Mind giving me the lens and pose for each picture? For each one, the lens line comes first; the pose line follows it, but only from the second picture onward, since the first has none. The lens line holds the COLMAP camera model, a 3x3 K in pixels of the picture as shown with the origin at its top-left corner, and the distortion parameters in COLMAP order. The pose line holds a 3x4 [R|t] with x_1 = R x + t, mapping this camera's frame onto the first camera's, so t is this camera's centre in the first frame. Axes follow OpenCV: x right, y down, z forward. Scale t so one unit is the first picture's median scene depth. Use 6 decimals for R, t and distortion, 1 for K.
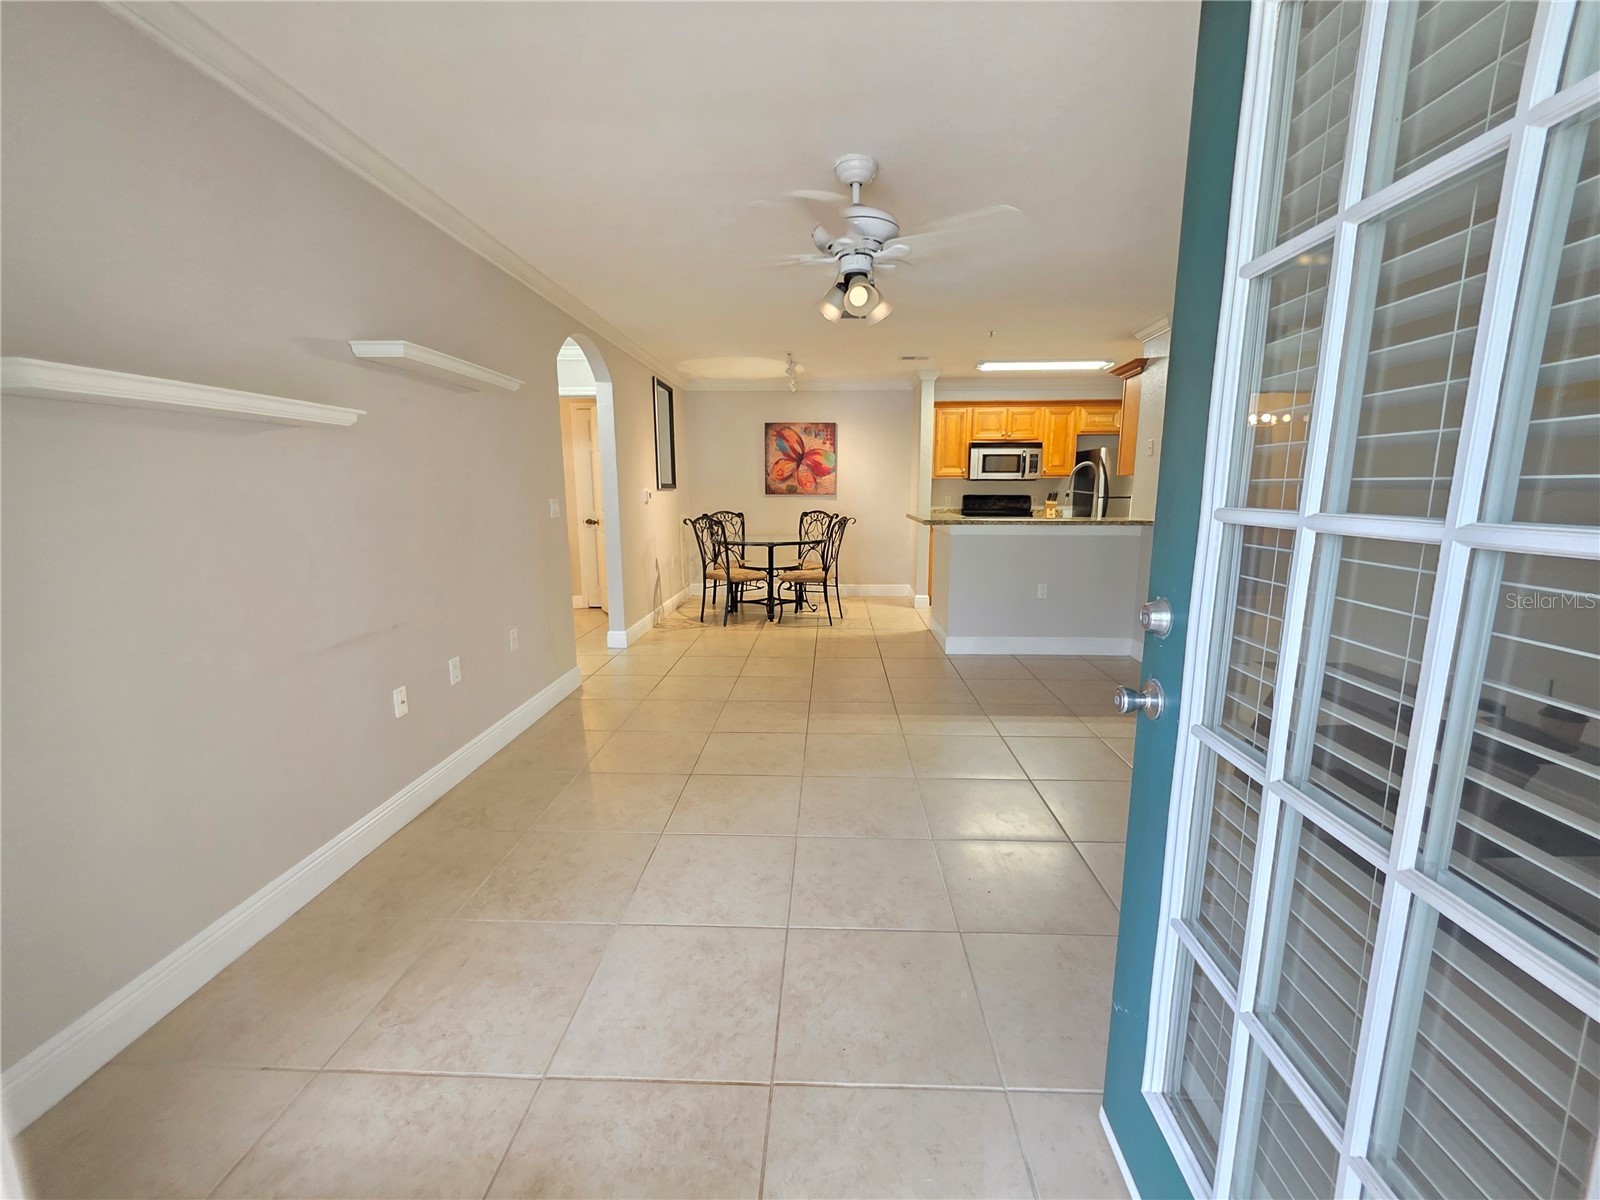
lens RADIAL K [[643.0, 0, 813.3], [0, 643.0, 605.7], [0, 0, 1]] dist [-0.000277, 0.000640]
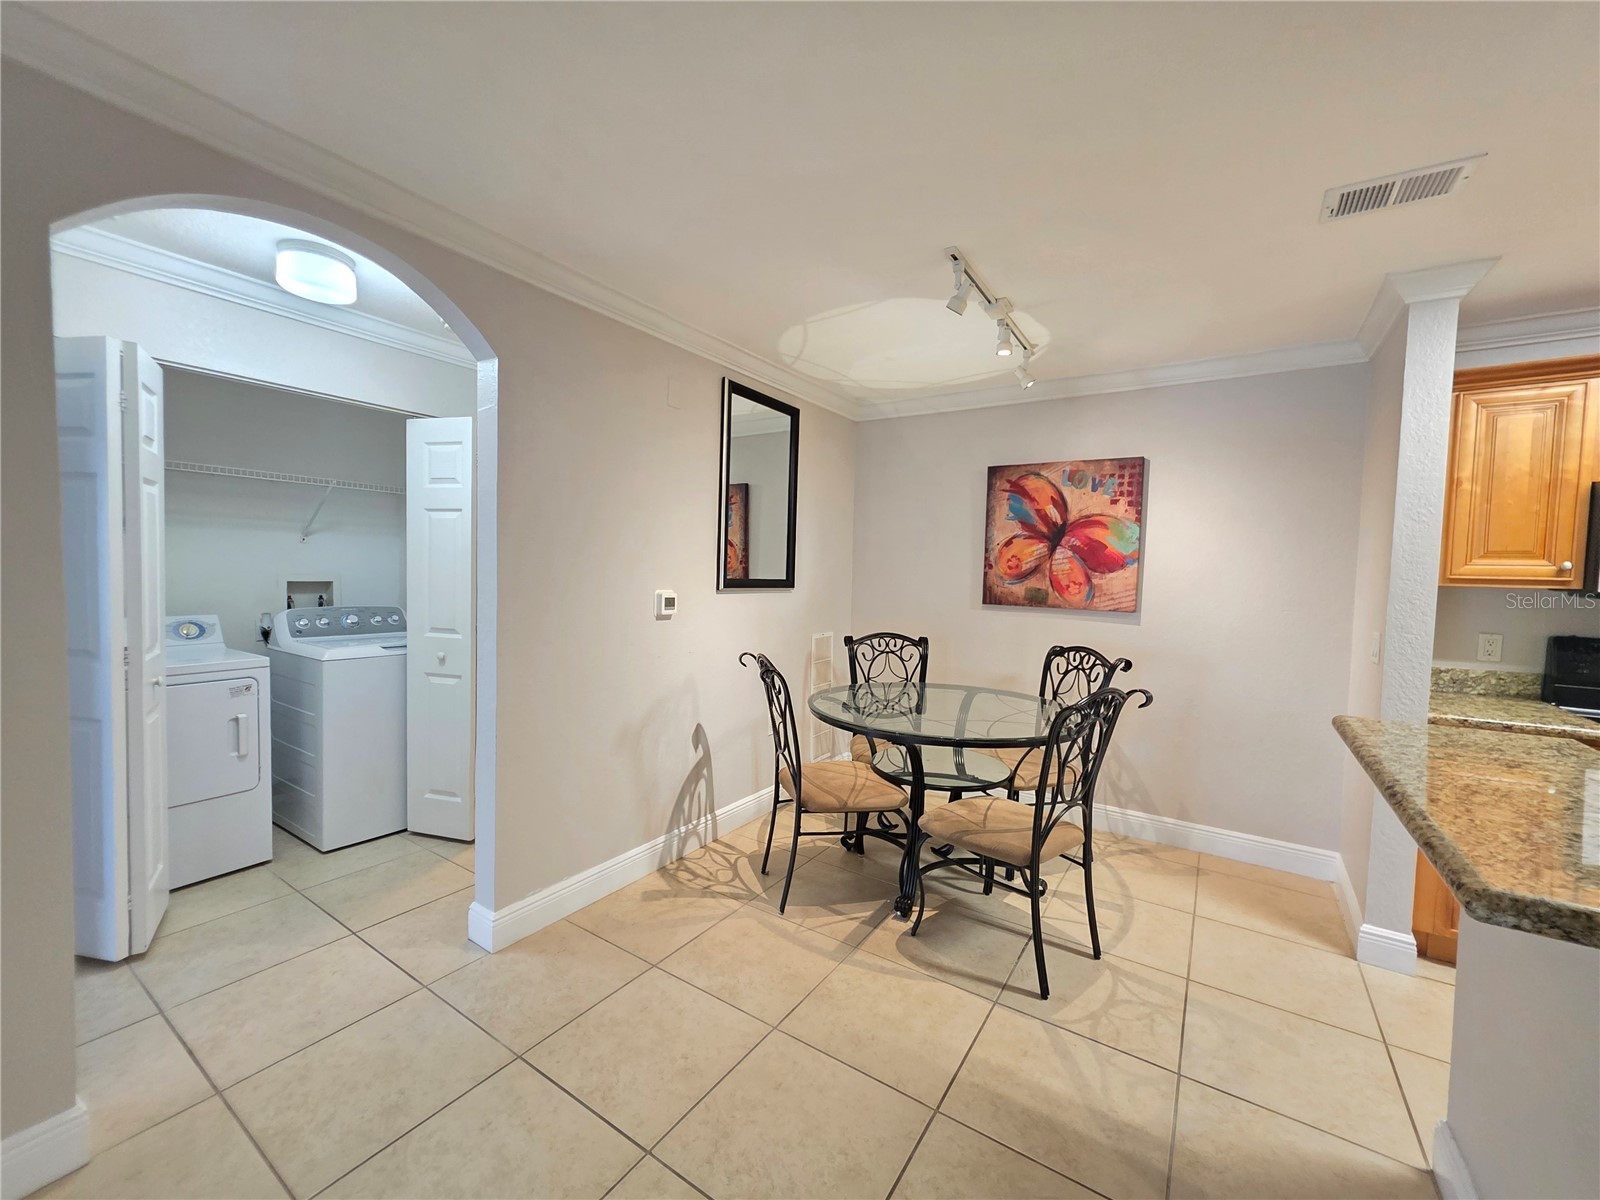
lens RADIAL K [[643.0, 0, 799.3], [0, 643.0, 600.2], [0, 0, 1]] dist [-0.000277, 0.000640]
pose [[0.849353, 0.049083, -0.525538, 0.074092], [-0.123093, 0.986632, -0.106791, -0.109352], [0.513271, 0.155394, 0.844041, 0.521268]]
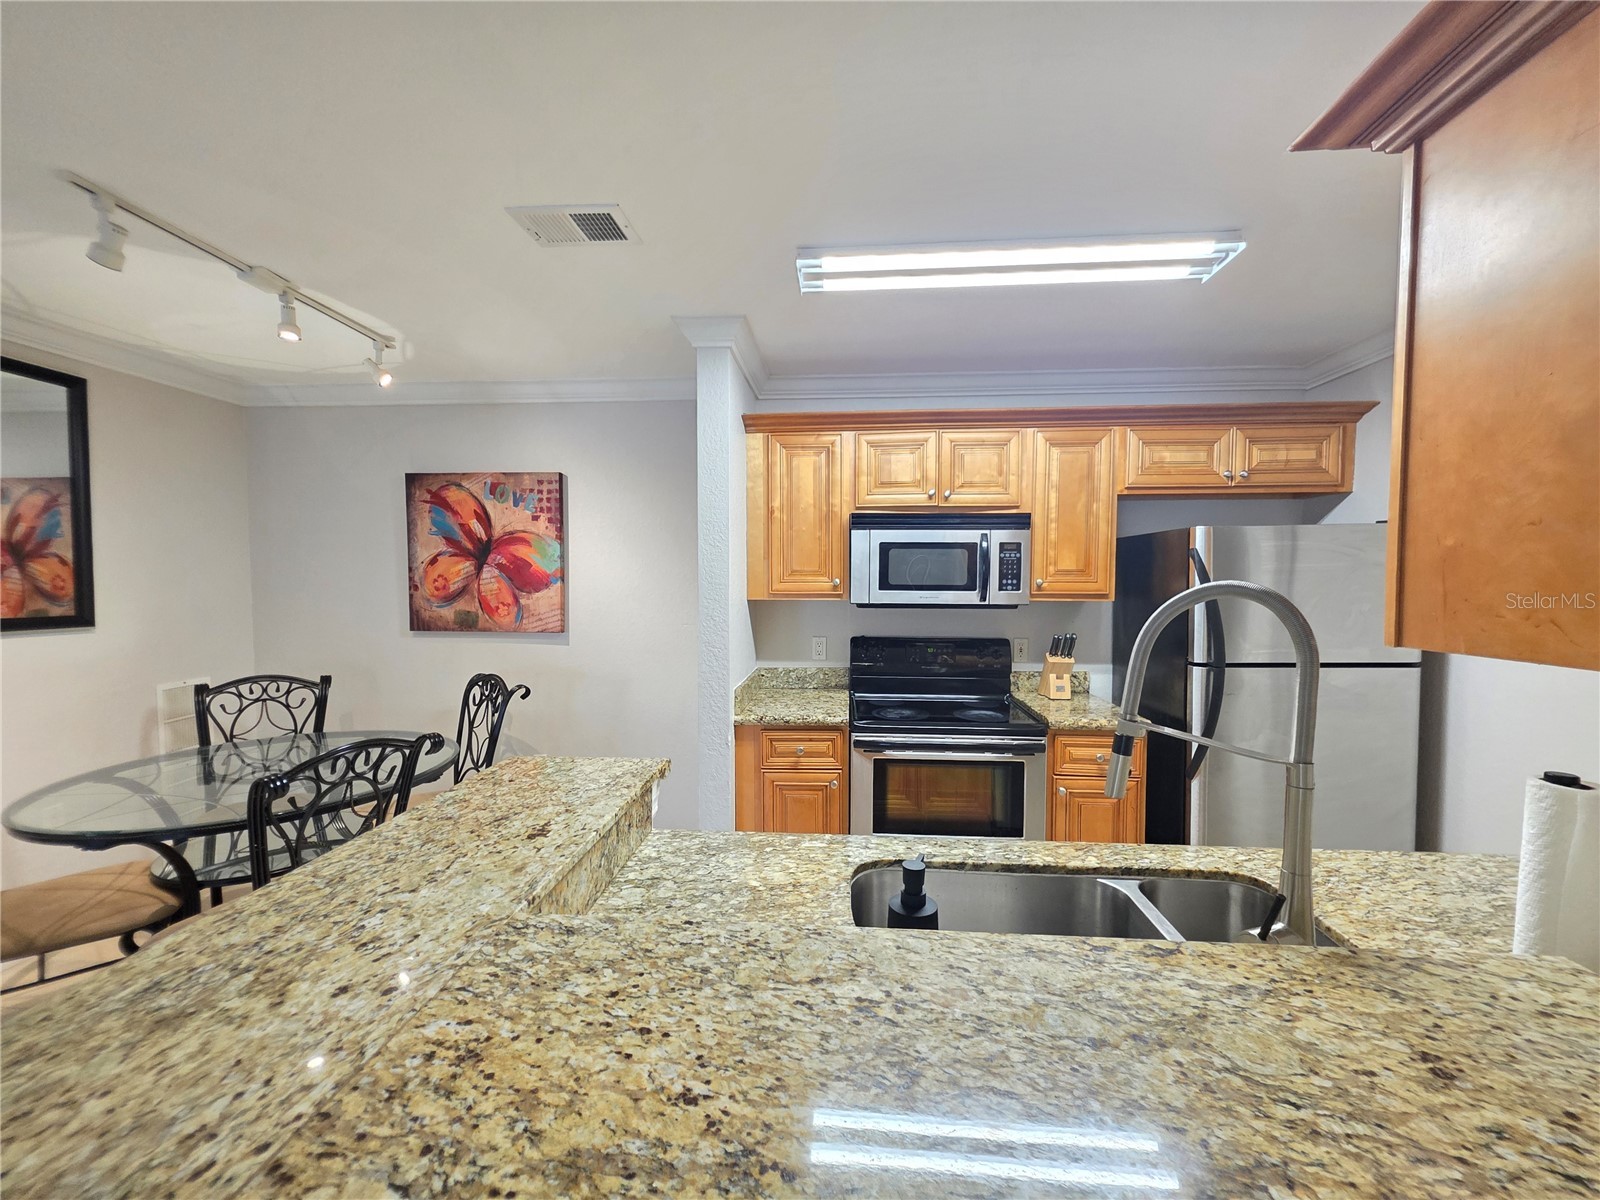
lens RADIAL K [[643.0, 0, 804.6], [0, 643.0, 604.2], [0, 0, 1]] dist [-0.000277, 0.000640]
pose [[0.999130, 0.006250, -0.041238, 0.229352], [-0.012028, 0.989883, -0.141376, -0.138735], [0.039937, 0.141749, 0.989097, 0.598754]]
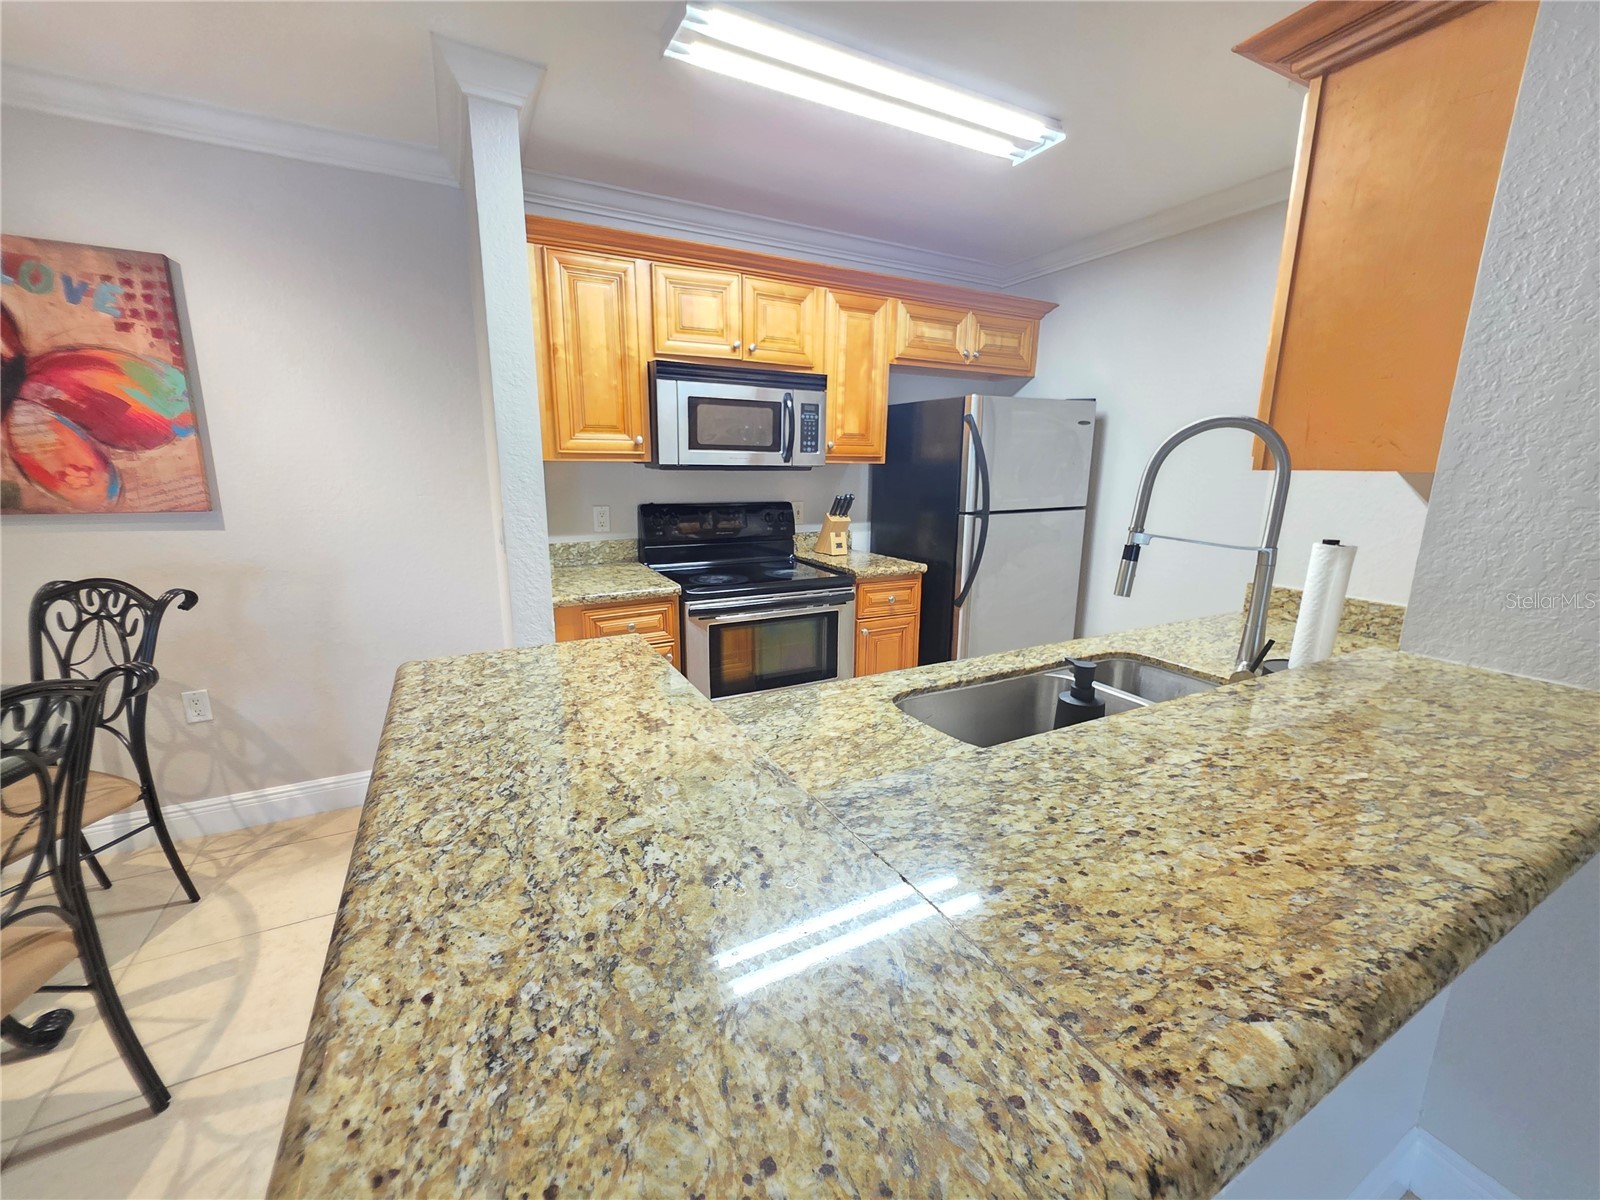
lens RADIAL K [[643.0, 0, 802.2], [0, 643.0, 599.3], [0, 0, 1]] dist [-0.000277, 0.000640]
pose [[0.867654, -0.093401, 0.488317, 0.128604], [0.079004, 0.995617, 0.050056, -0.132250], [-0.490852, -0.004852, 0.871230, 0.639097]]
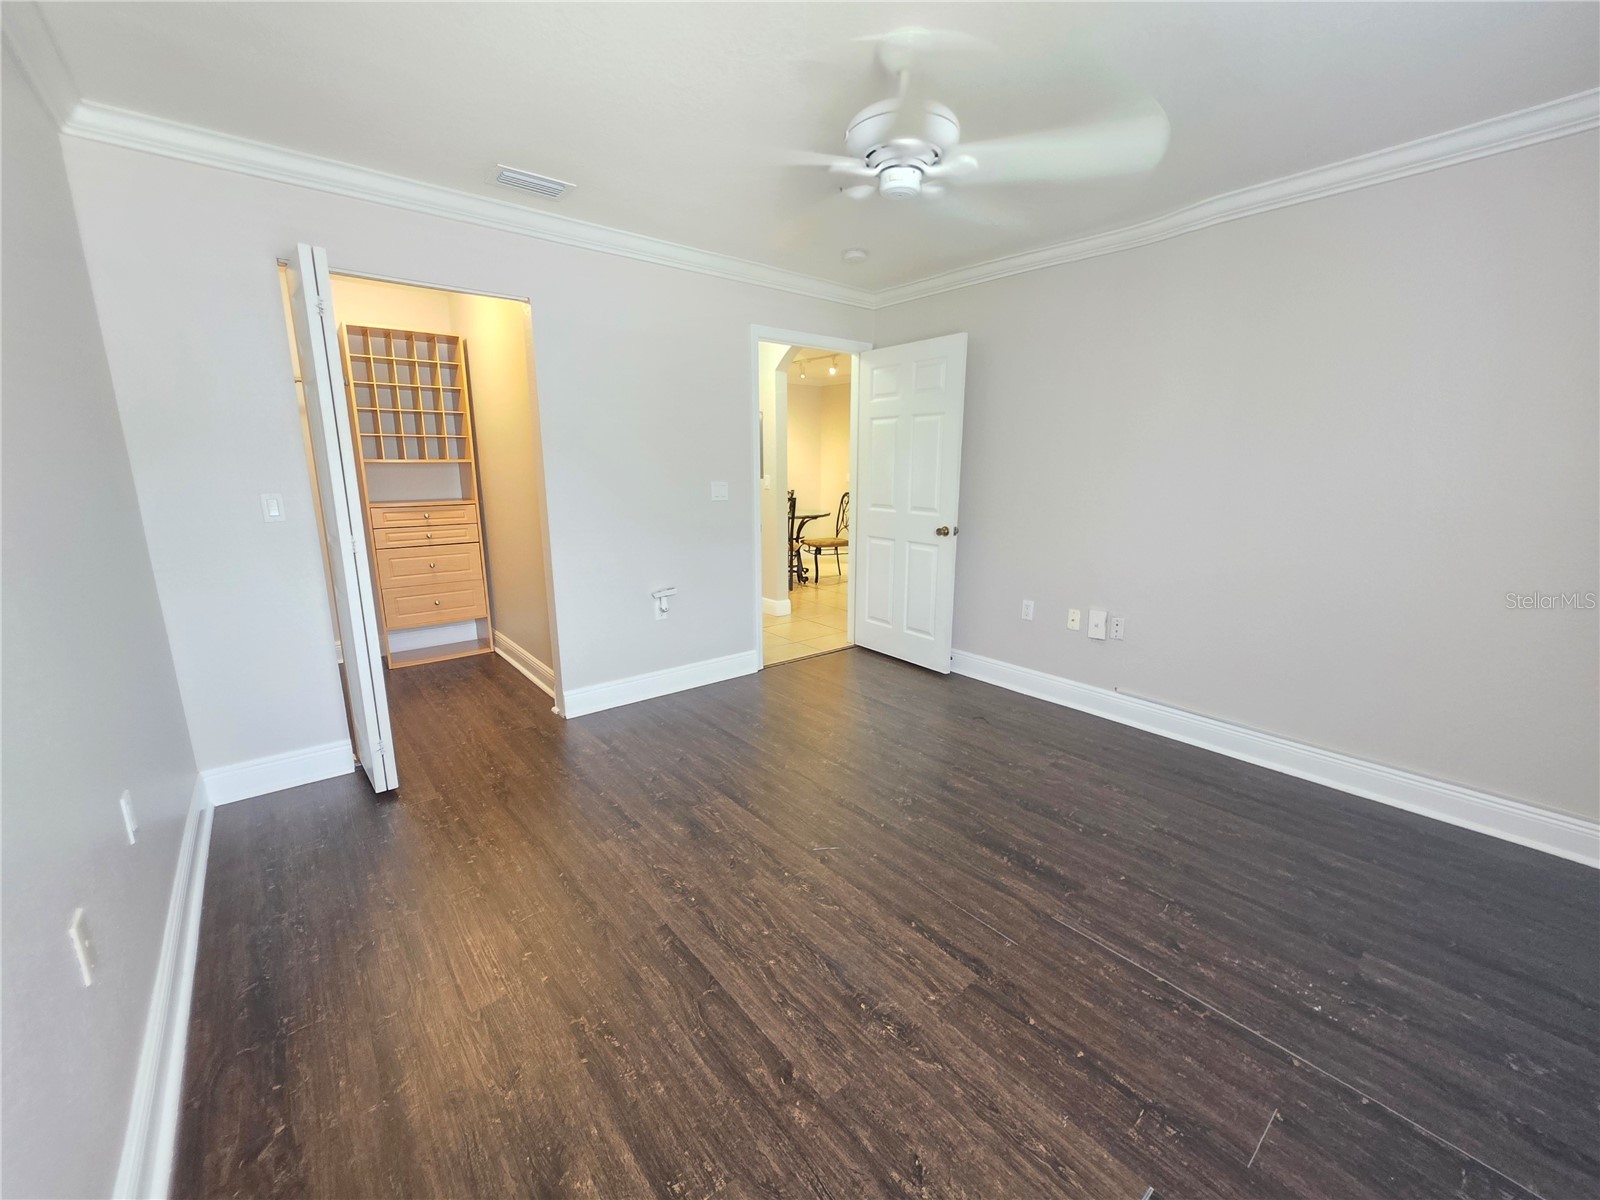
lens RADIAL K [[643.0, 0, 801.2], [0, 643.0, 602.3], [0, 0, 1]] dist [-0.000277, 0.000640]
pose [[0.751089, -0.139229, 0.645353, -0.736919], [0.120358, 0.990005, 0.073507, -0.024253], [-0.649137, 0.022462, 0.760340, 0.105339]]
